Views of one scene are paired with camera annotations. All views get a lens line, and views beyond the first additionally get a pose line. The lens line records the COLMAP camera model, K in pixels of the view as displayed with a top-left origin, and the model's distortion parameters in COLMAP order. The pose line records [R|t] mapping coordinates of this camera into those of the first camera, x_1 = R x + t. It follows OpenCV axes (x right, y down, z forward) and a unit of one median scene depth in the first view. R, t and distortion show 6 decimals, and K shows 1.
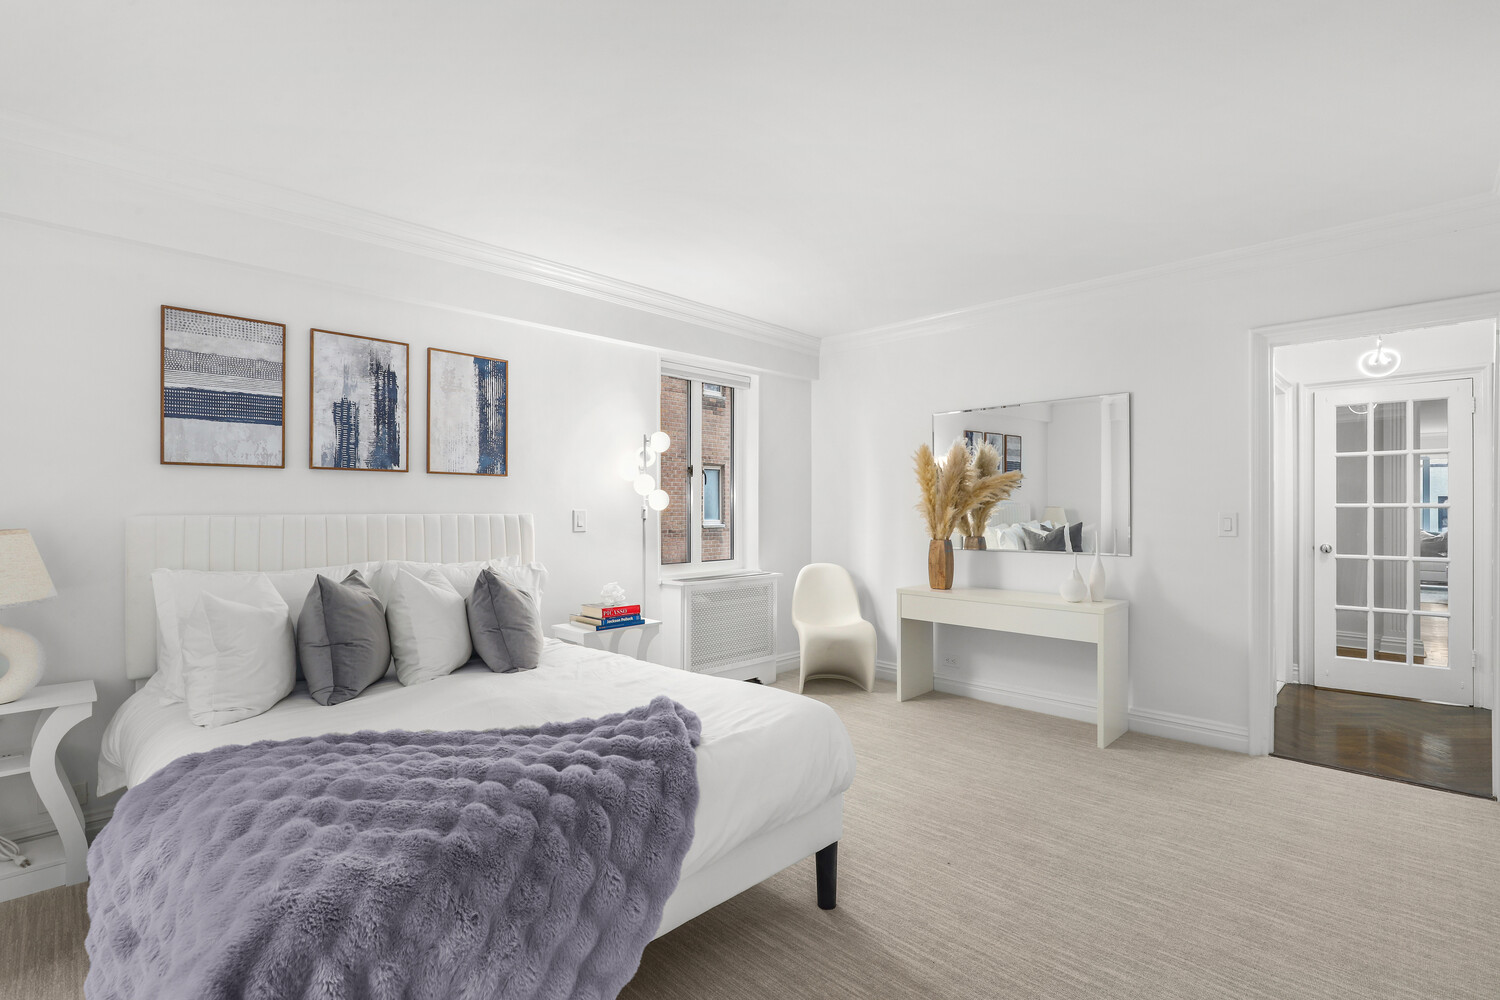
lens RADIAL K [[688.5, 0, 737.3], [0, 688.5, 502.1], [0, 0, 1]] dist [-0.005127, -0.000209]
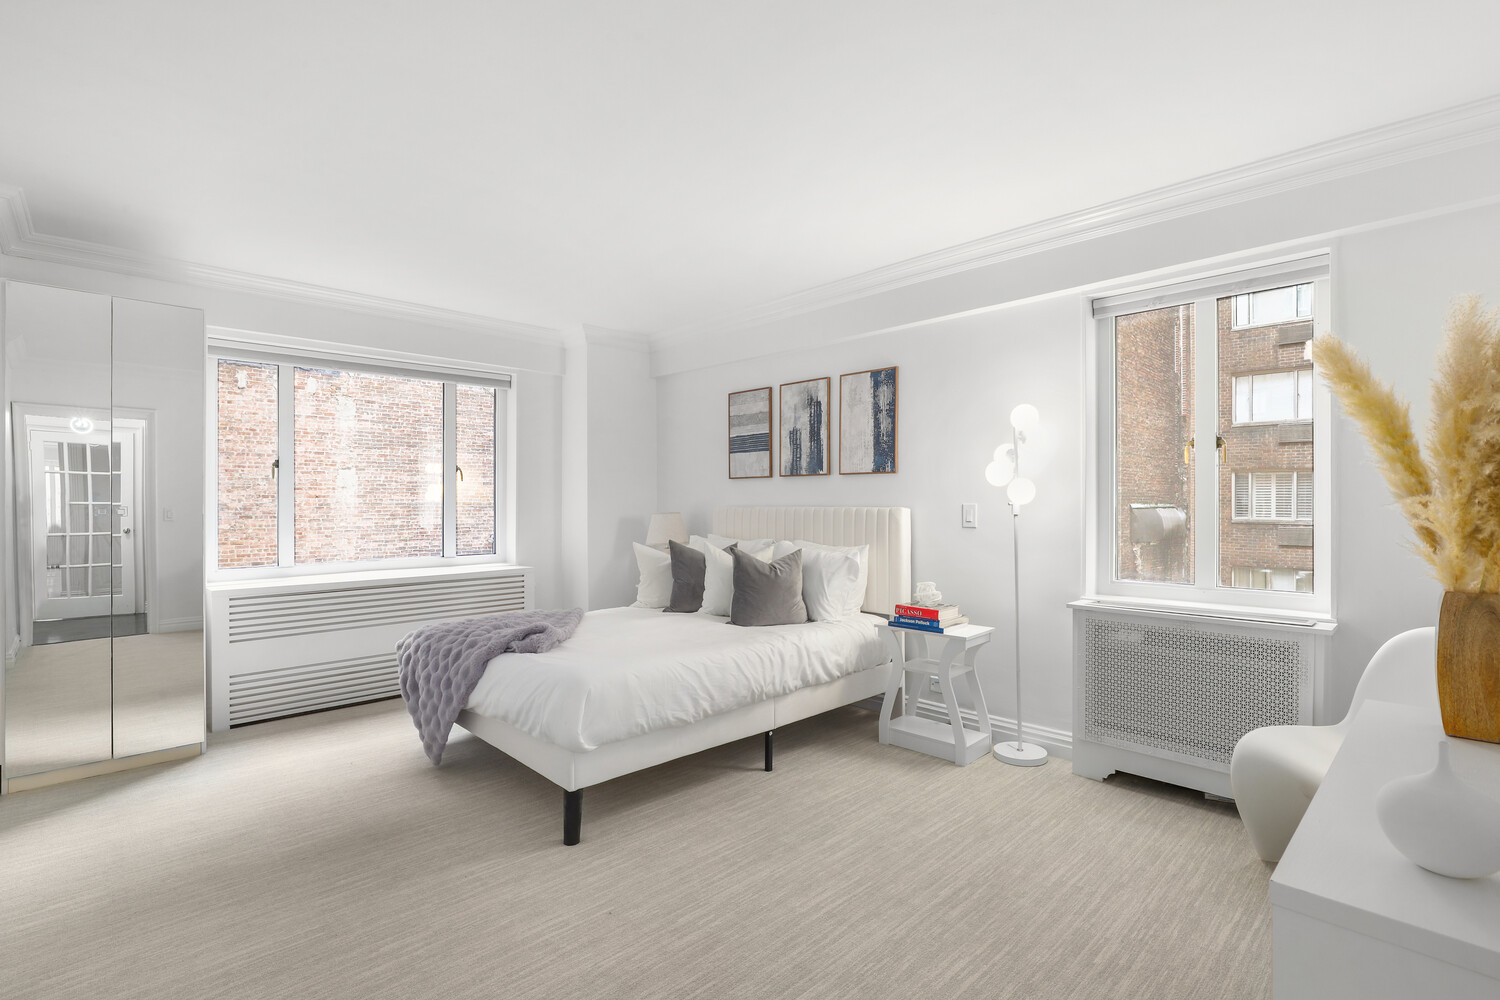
lens RADIAL K [[688.5, 0, 737.4], [0, 688.5, 505.9], [0, 0, 1]] dist [-0.005127, -0.000209]
pose [[-0.008931, 0.004529, -0.999950, 0.842801], [0.009649, 0.999944, 0.004442, 0.008184], [0.999914, -0.009609, -0.008974, 0.845198]]
